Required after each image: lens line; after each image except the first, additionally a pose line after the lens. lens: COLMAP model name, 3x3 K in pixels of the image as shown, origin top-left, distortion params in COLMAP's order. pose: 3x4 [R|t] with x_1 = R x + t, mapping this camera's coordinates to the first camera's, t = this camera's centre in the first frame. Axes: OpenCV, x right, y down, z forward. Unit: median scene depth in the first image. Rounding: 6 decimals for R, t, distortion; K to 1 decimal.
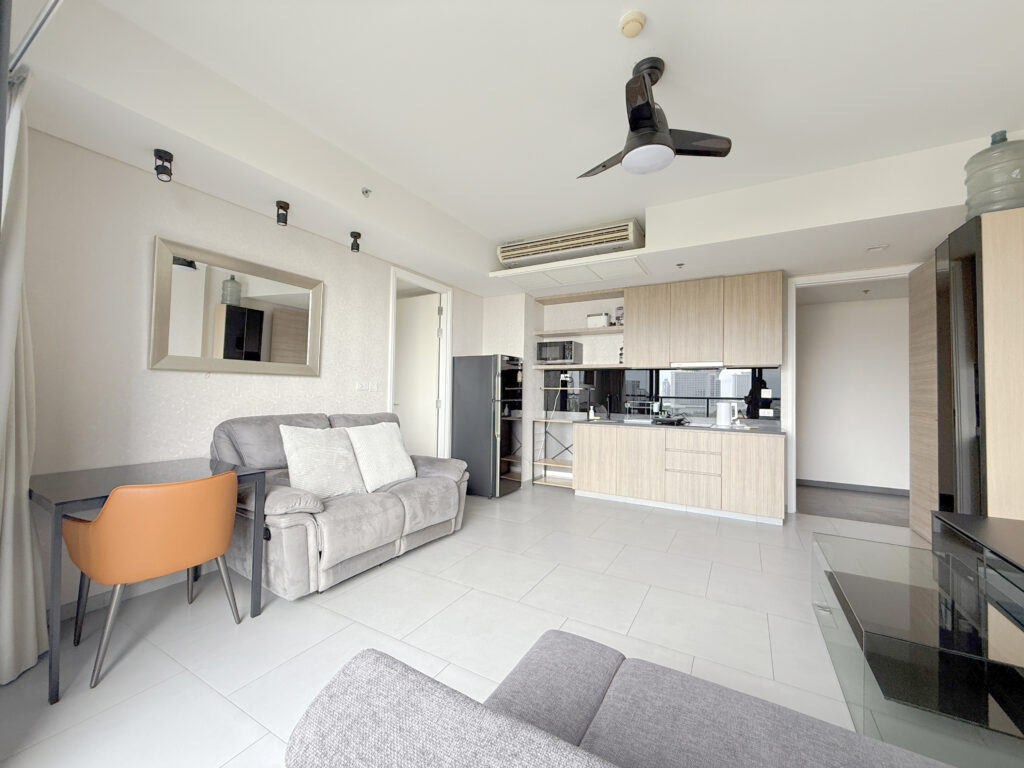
lens RADIAL K [[407.2, 0, 509.0], [0, 407.2, 383.1], [0, 0, 1]] dist [-0.000706, 0.000096]
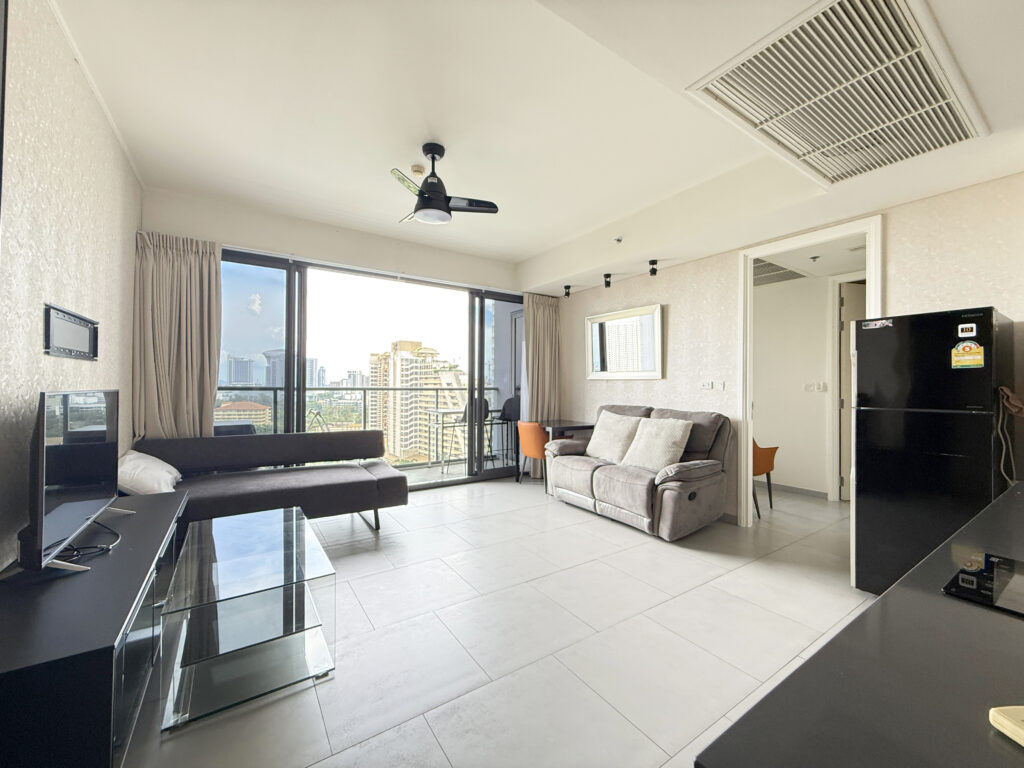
lens RADIAL K [[407.2, 0, 509.0], [0, 407.2, 383.1], [0, 0, 1]] dist [-0.000706, 0.000096]
pose [[-0.443874, -0.026753, -0.895690, 1.015811], [0.001762, 0.999526, -0.030728, 0.041495], [0.896087, -0.015217, -0.443617, 1.297150]]
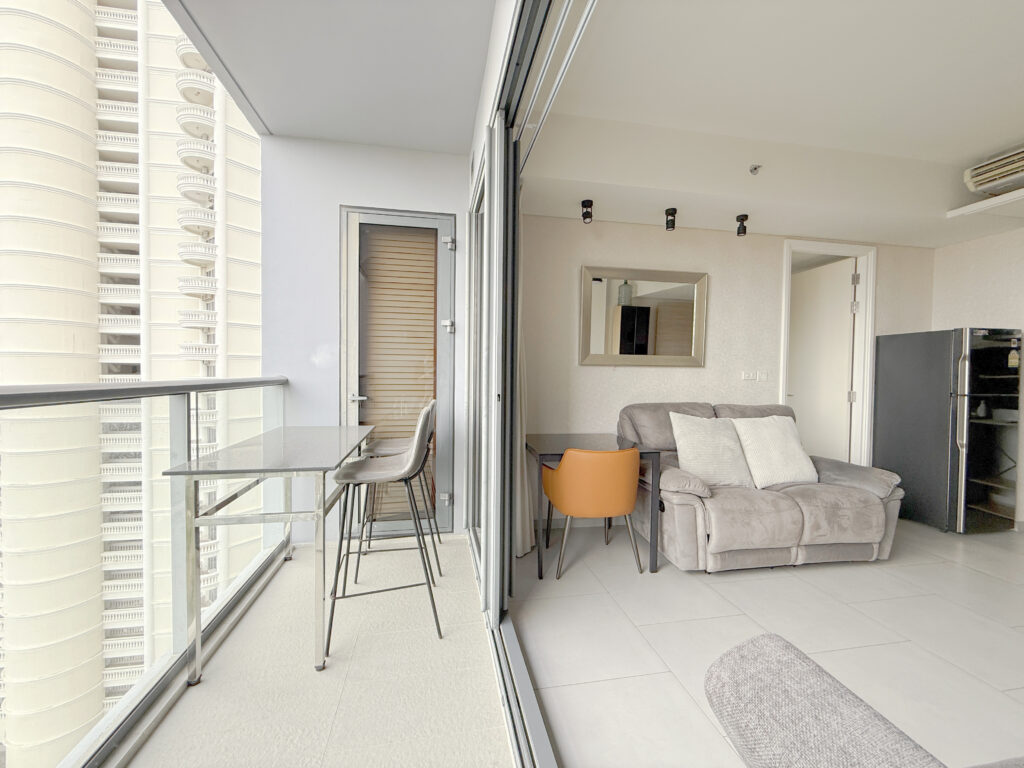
lens RADIAL K [[407.2, 0, 509.0], [0, 407.2, 383.1], [0, 0, 1]] dist [-0.000706, 0.000096]
pose [[0.646036, 0.010532, -0.763234, 0.002974], [0.015405, 0.999521, 0.026832, -0.011691], [0.763151, -0.029092, 0.645565, -0.050121]]
